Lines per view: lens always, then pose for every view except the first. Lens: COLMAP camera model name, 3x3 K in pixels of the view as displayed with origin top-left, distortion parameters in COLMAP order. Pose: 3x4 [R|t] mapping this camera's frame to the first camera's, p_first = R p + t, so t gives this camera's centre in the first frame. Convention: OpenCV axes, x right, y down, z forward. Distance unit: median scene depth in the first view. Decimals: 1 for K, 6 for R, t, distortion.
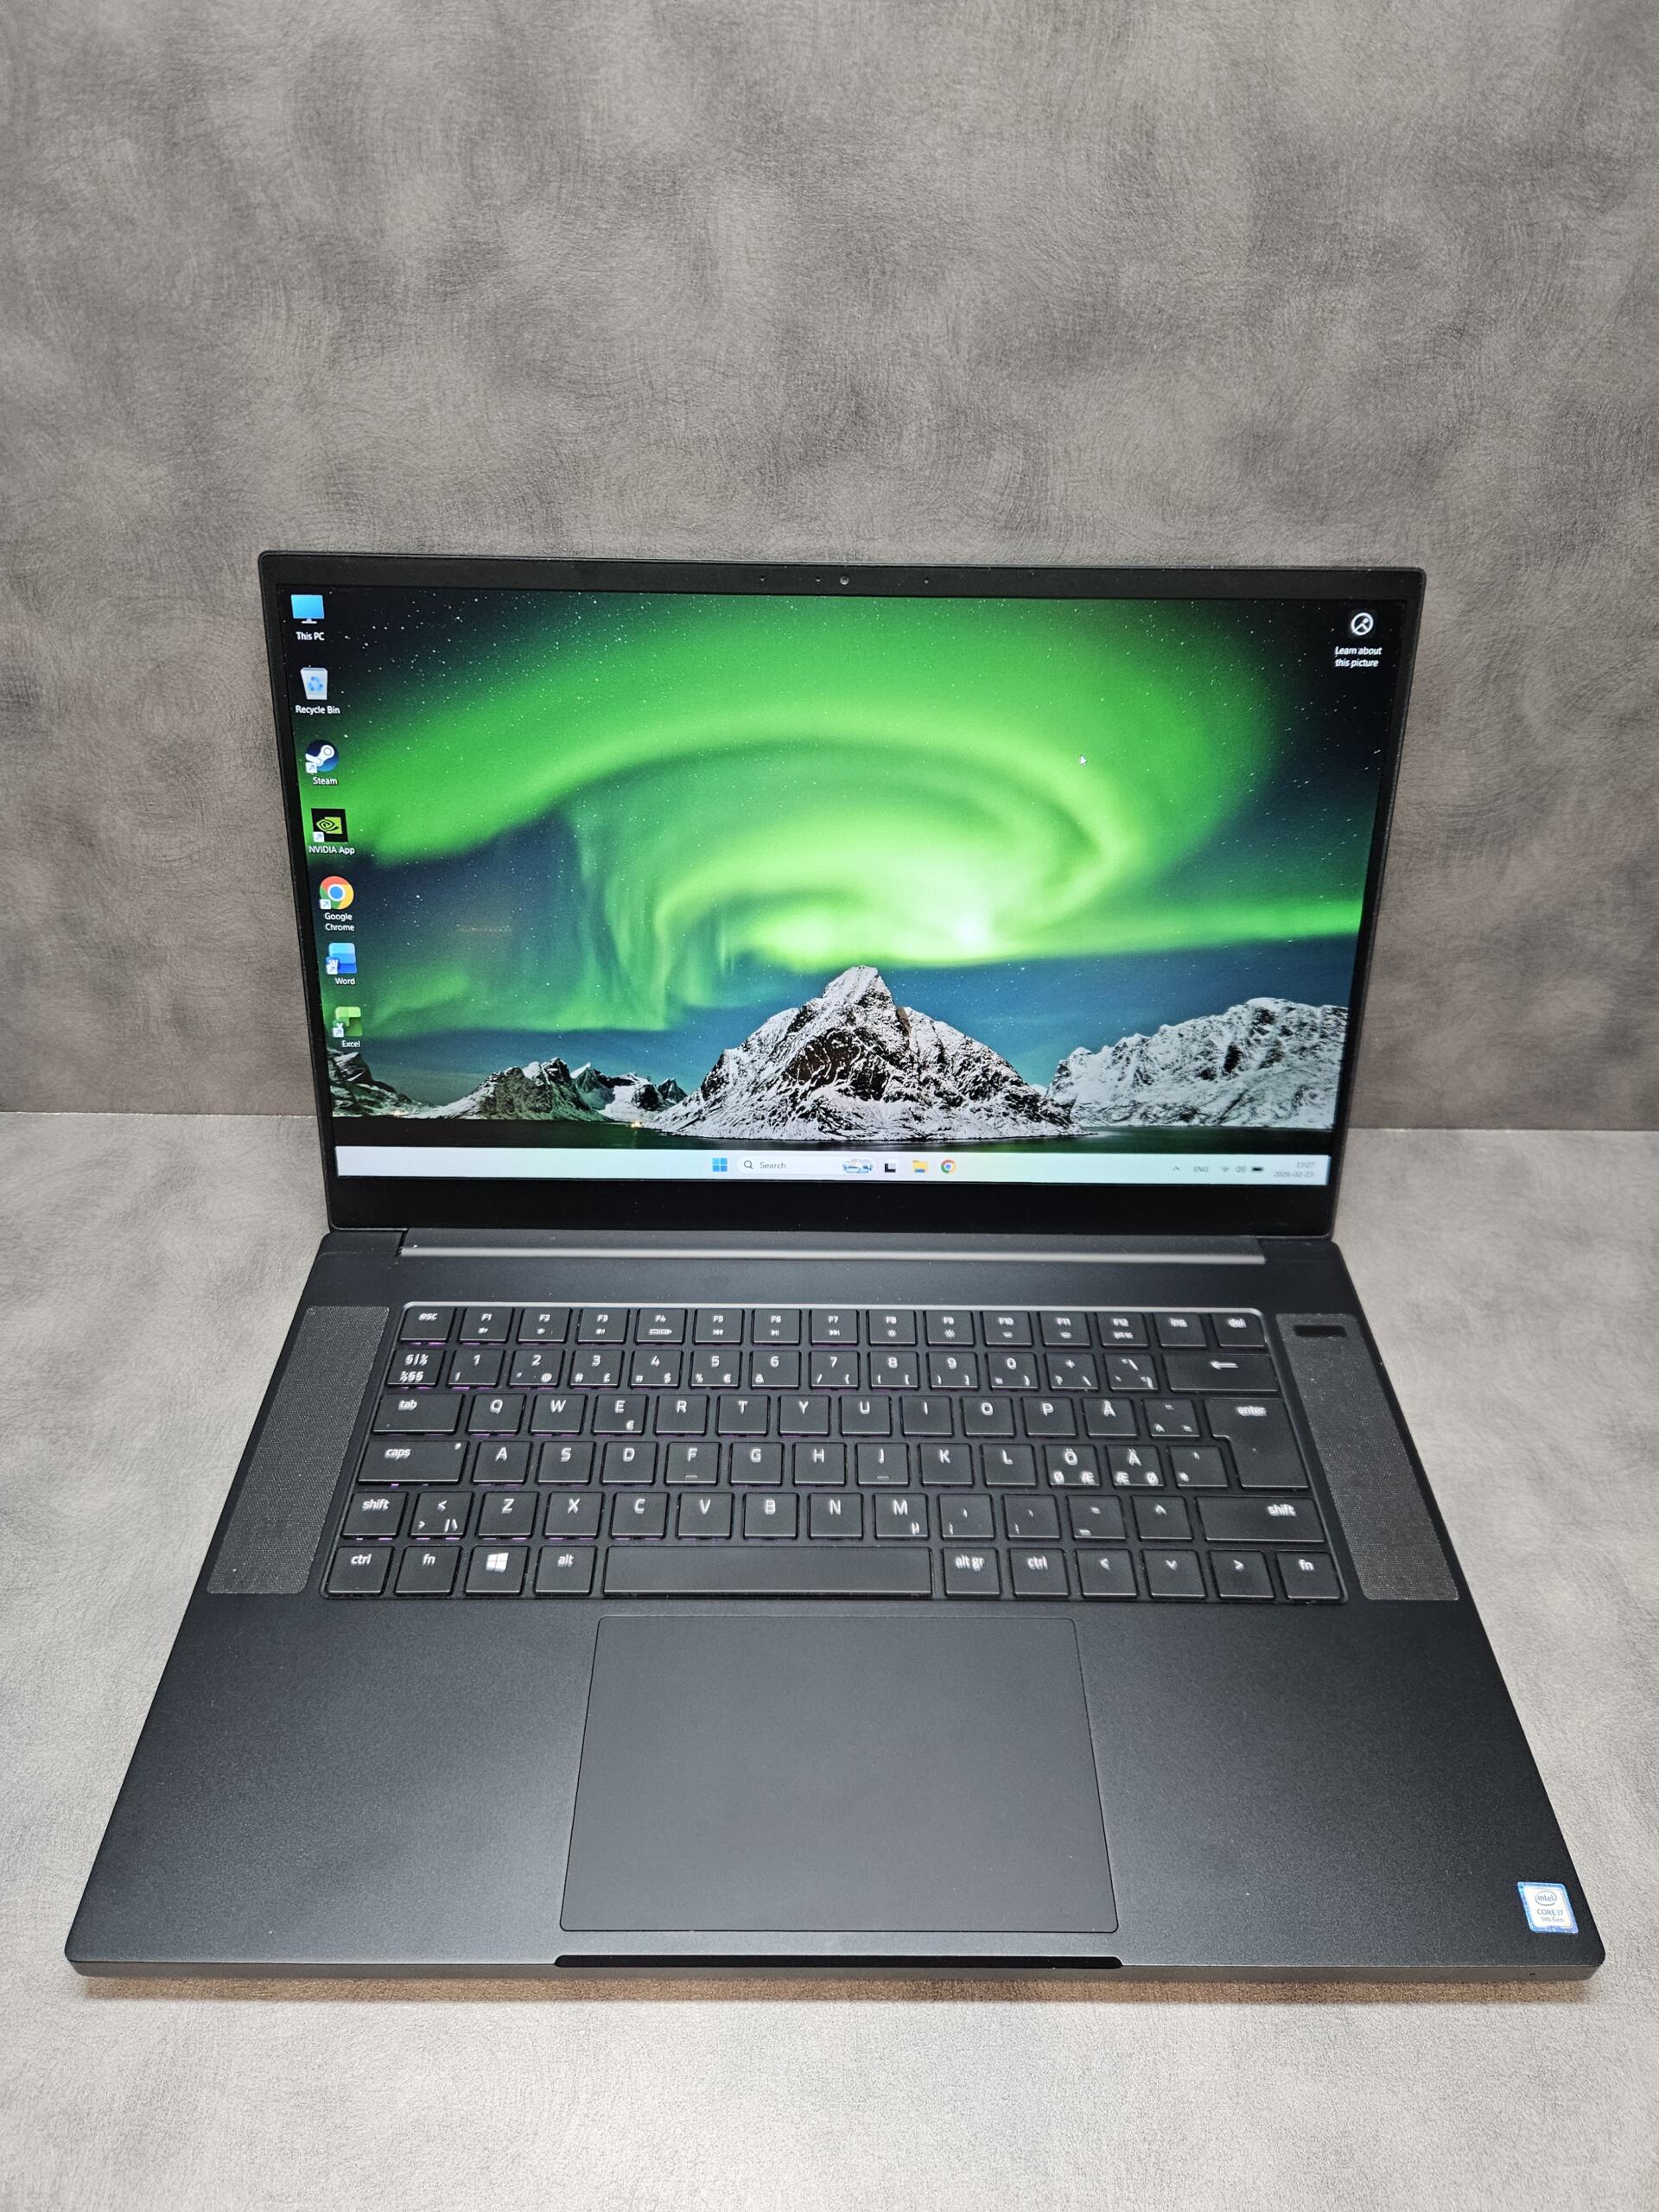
lens RADIAL K [[1523.2, 0, 832.0], [0, 1523.2, 1091.4], [0, 0, 1]] dist [0.038615, -0.046544]
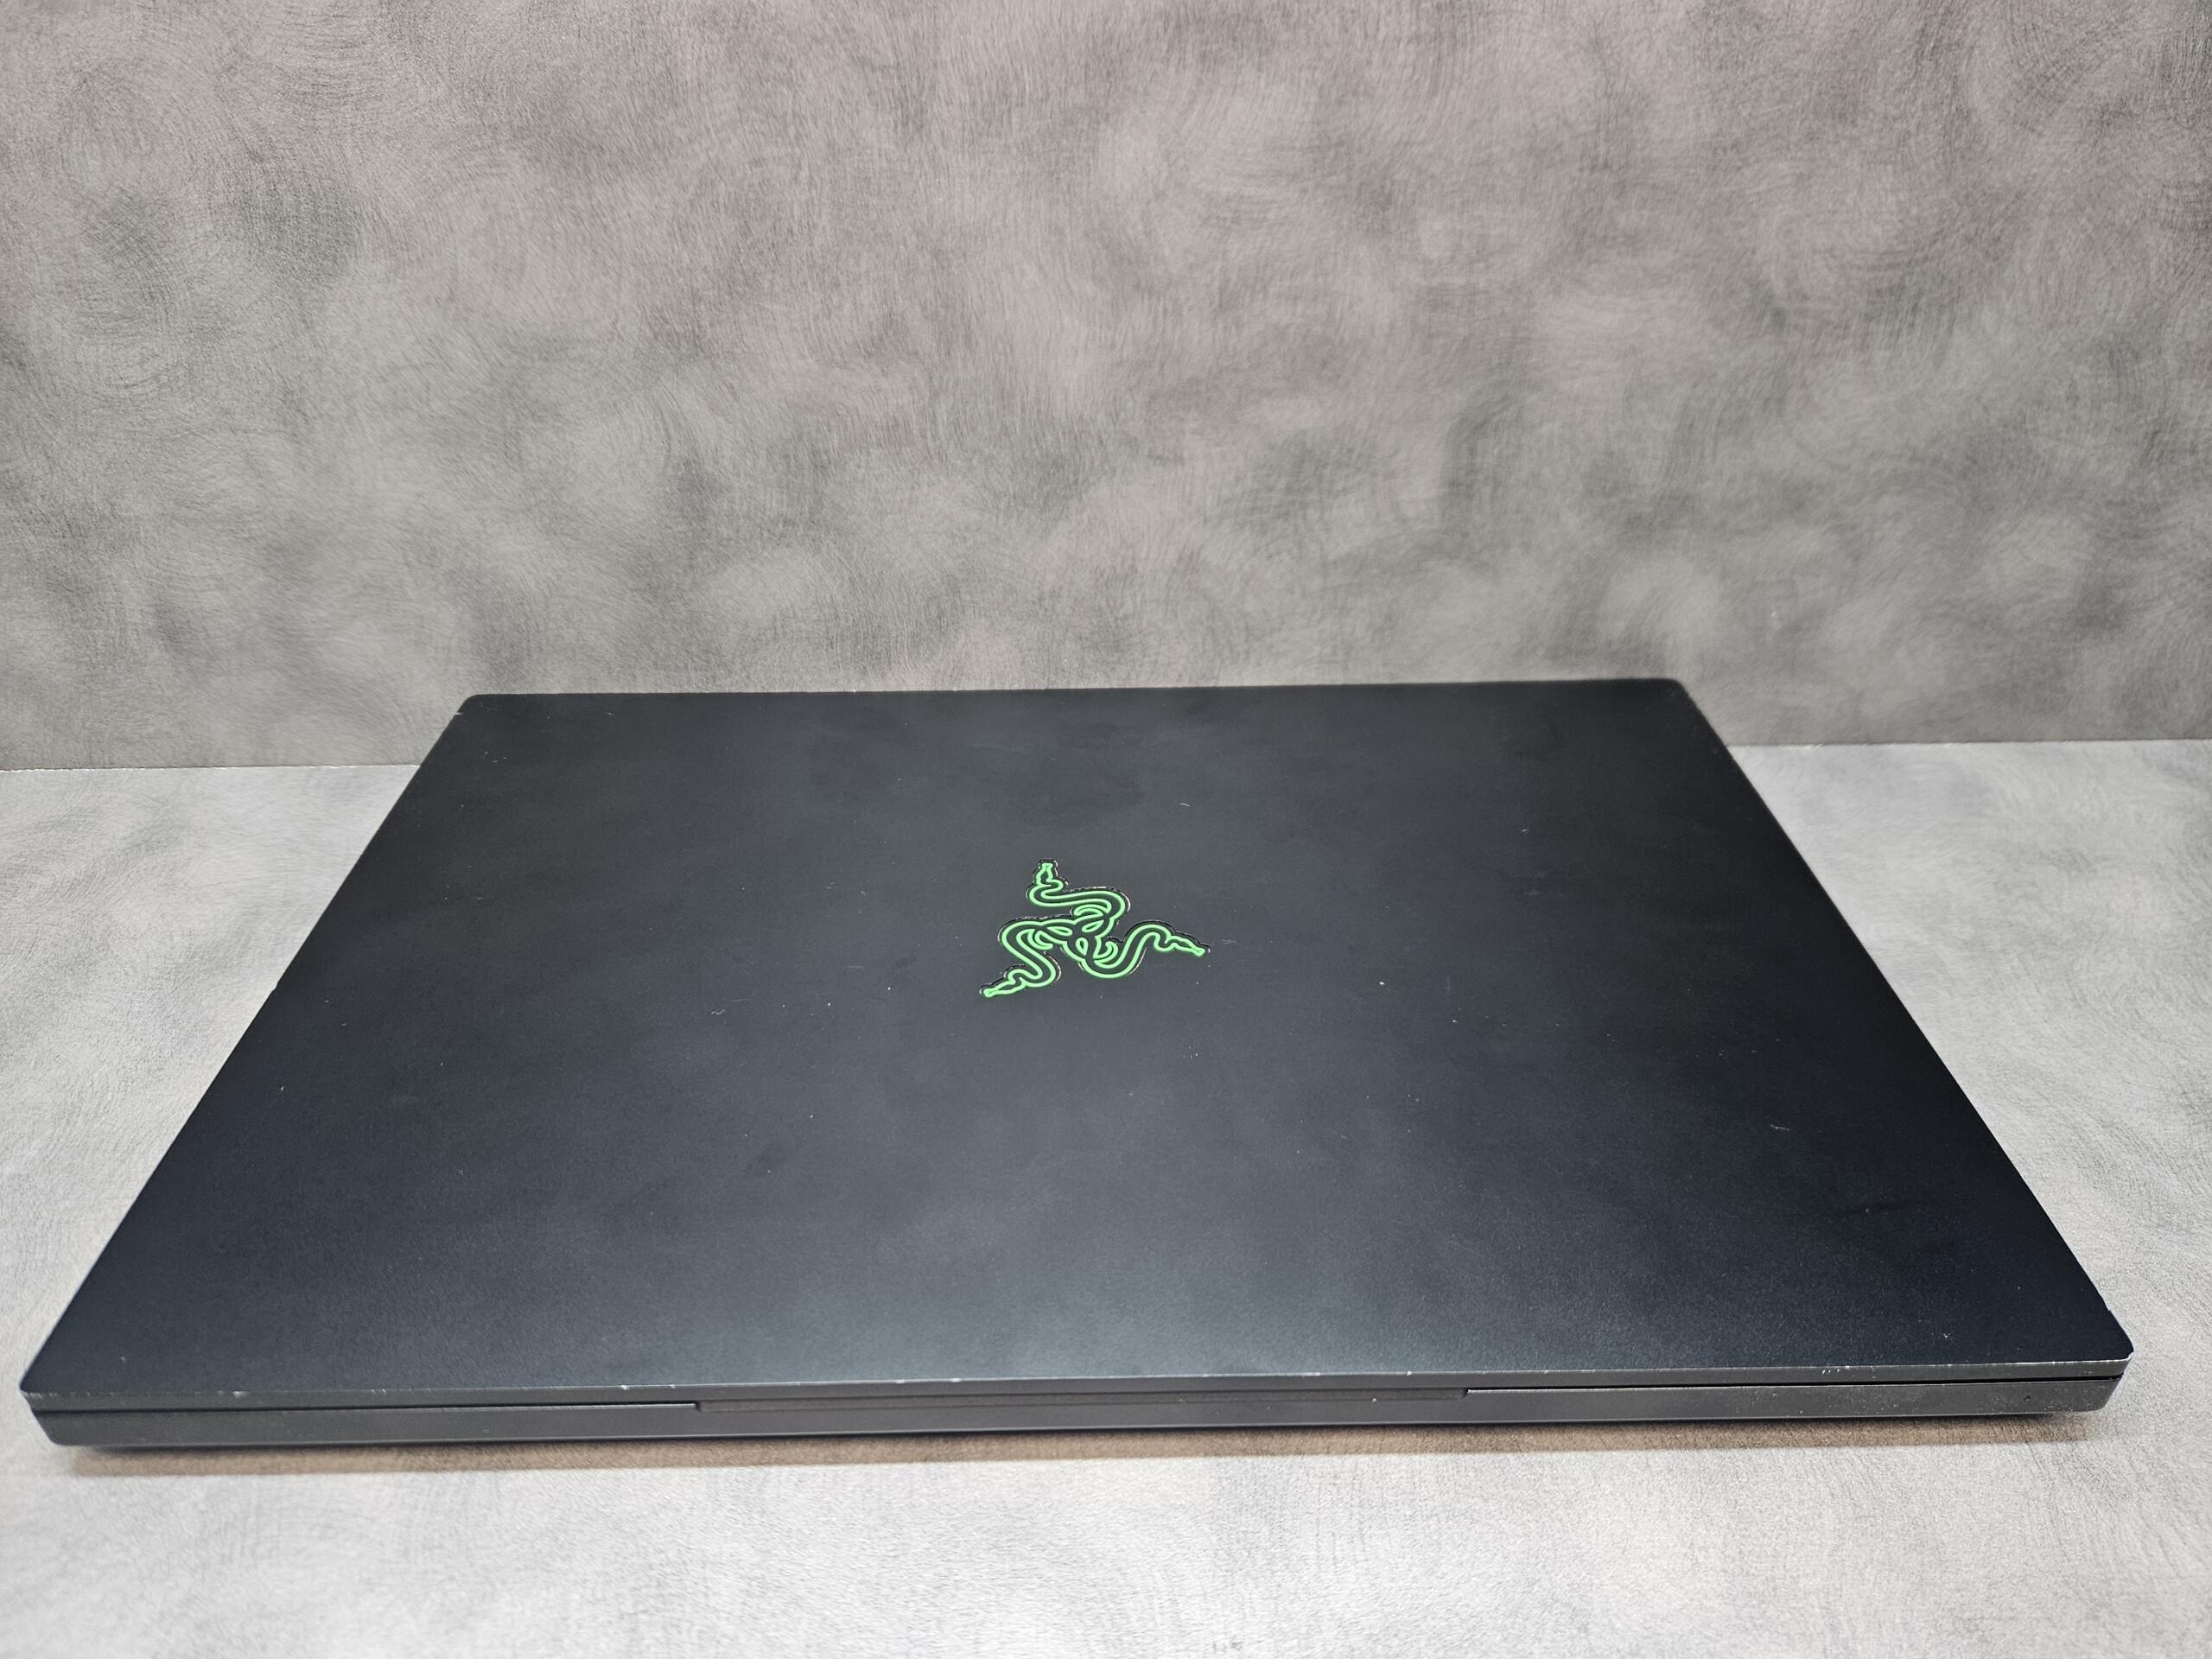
lens RADIAL K [[1523.2, 0, 1098.9], [0, 1523.2, 827.7], [0, 0, 1]] dist [0.038615, -0.046544]
pose [[0.999606, -0.027953, -0.002432, 0.030659], [0.027633, 0.995784, -0.087463, 0.148072], [0.004867, 0.087361, 0.996165, 0.308320]]
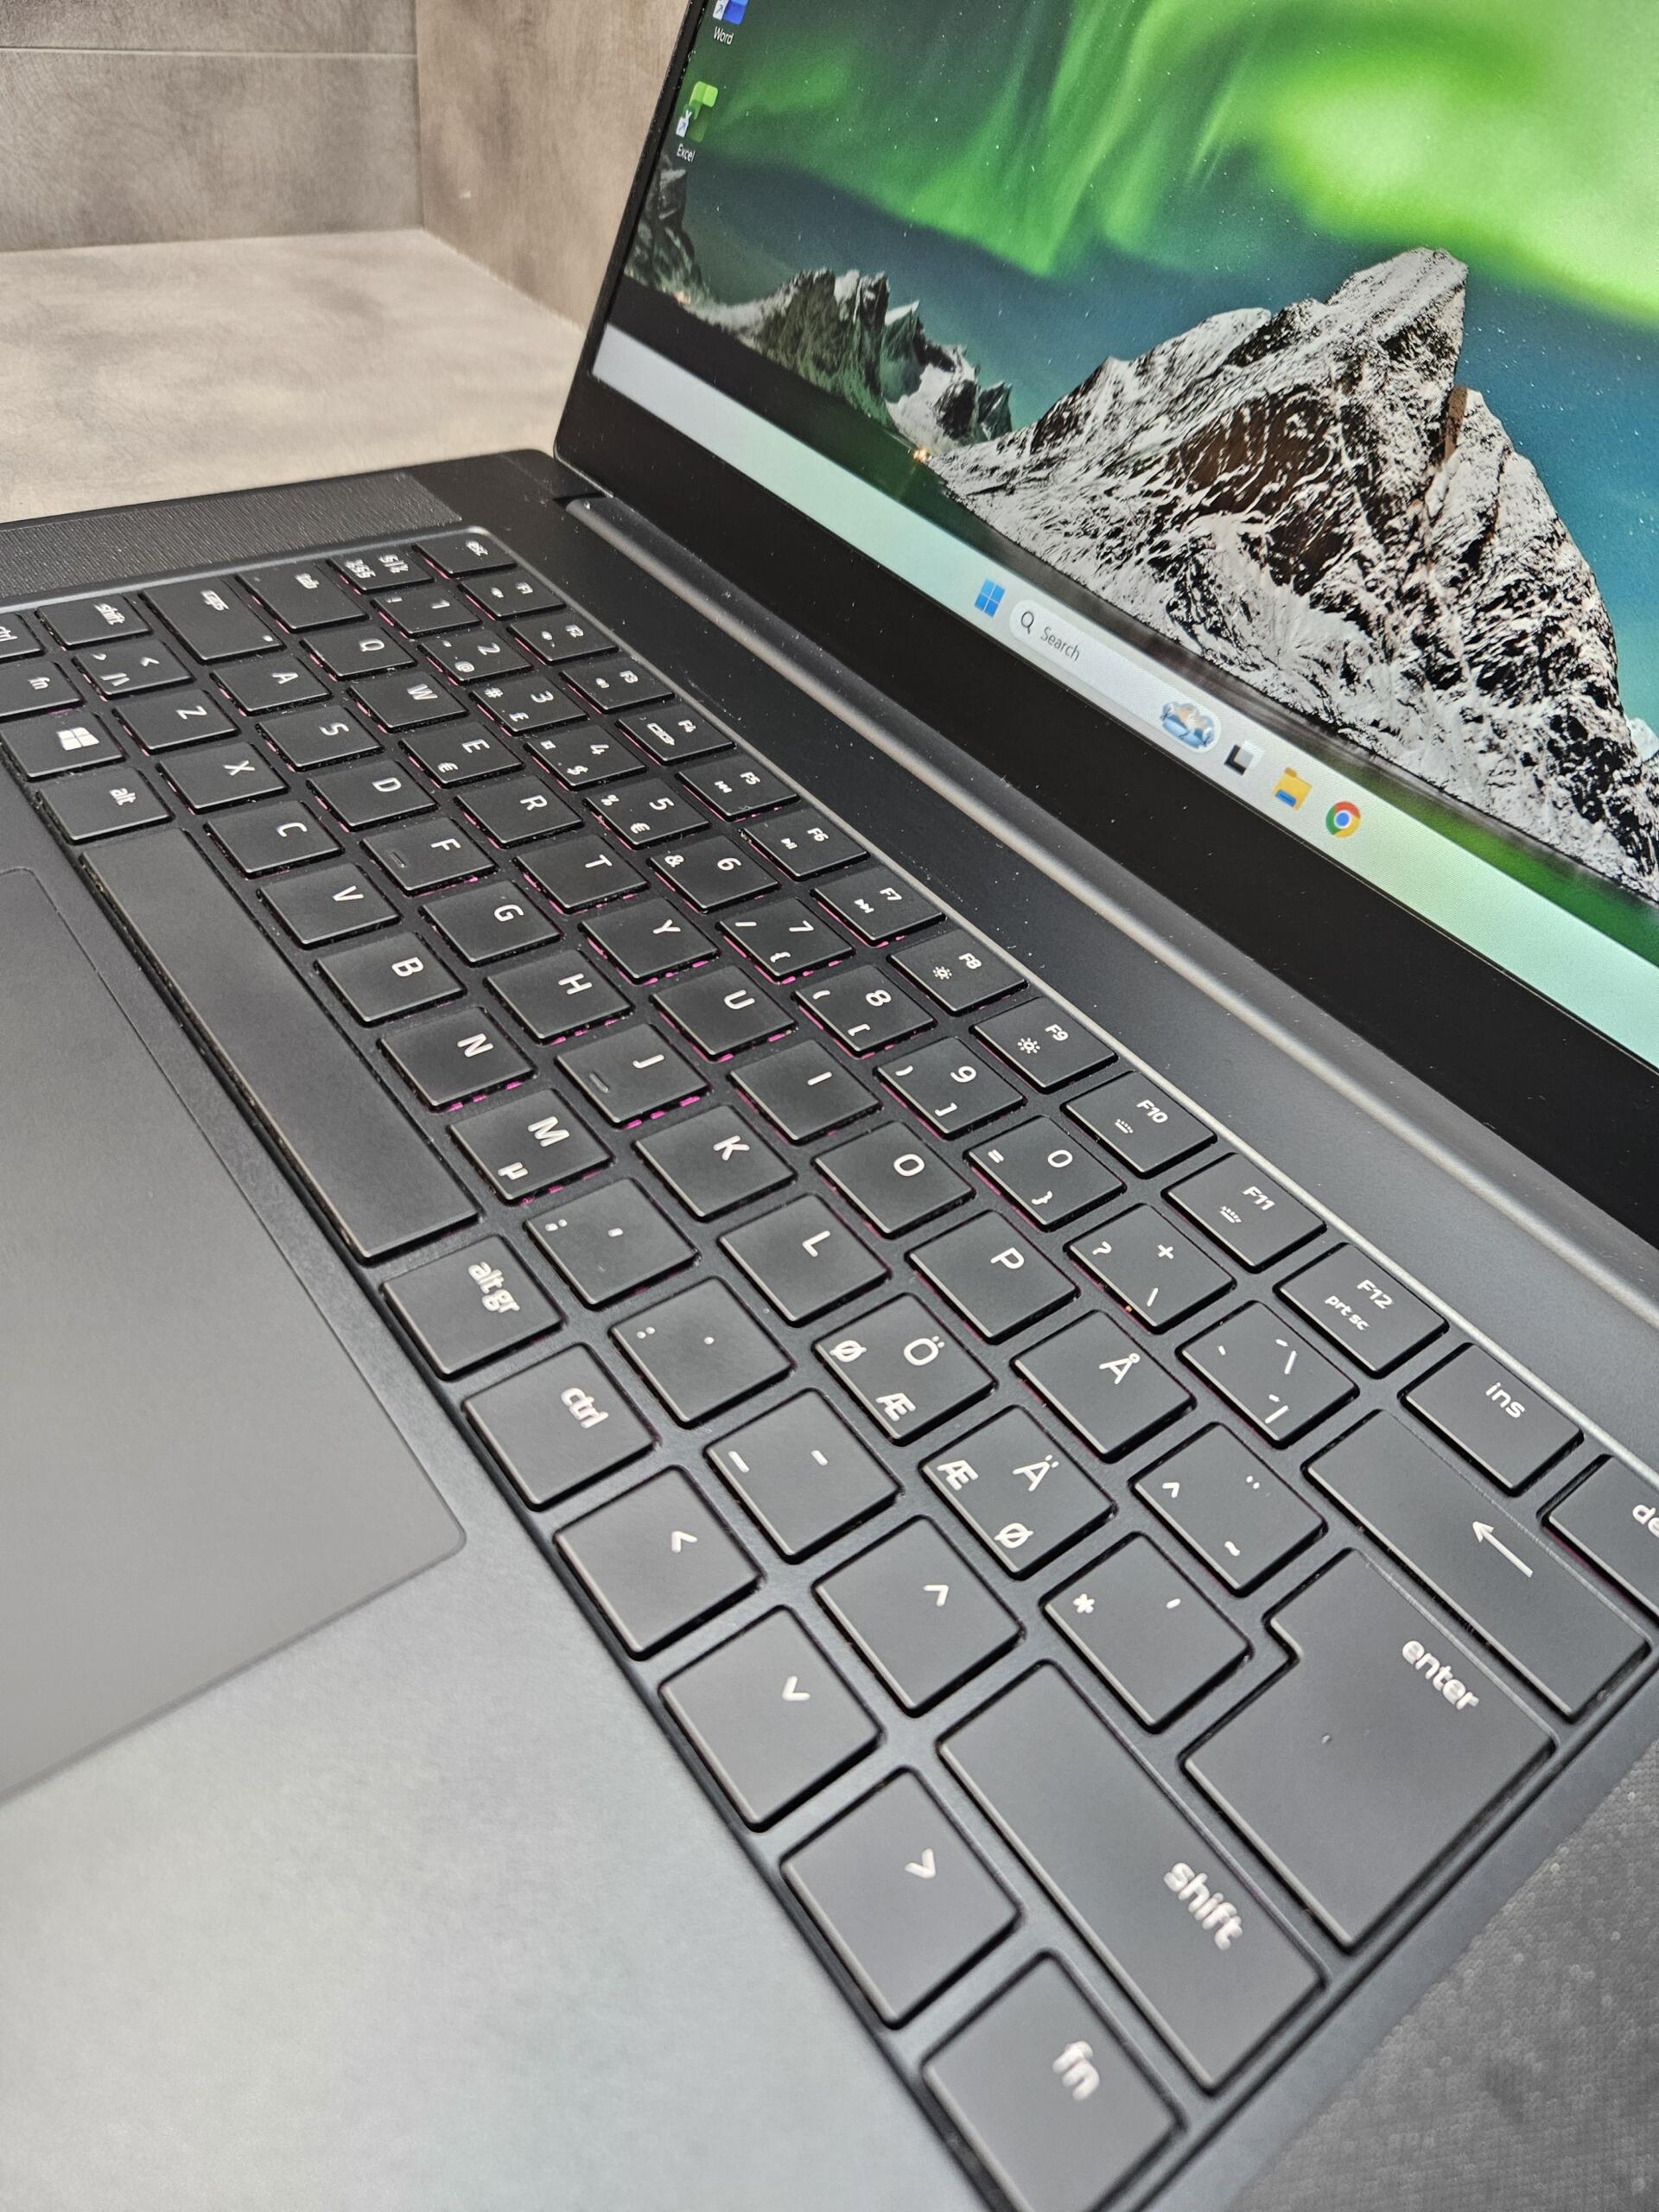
lens RADIAL K [[1523.2, 0, 821.7], [0, 1523.2, 1112.9], [0, 0, 1]] dist [0.038615, -0.046544]
pose [[0.600153, 0.582525, -0.548161, 0.291260], [-0.585383, 0.786882, 0.195306, 0.123826], [0.545109, 0.203670, 0.813250, 0.617922]]
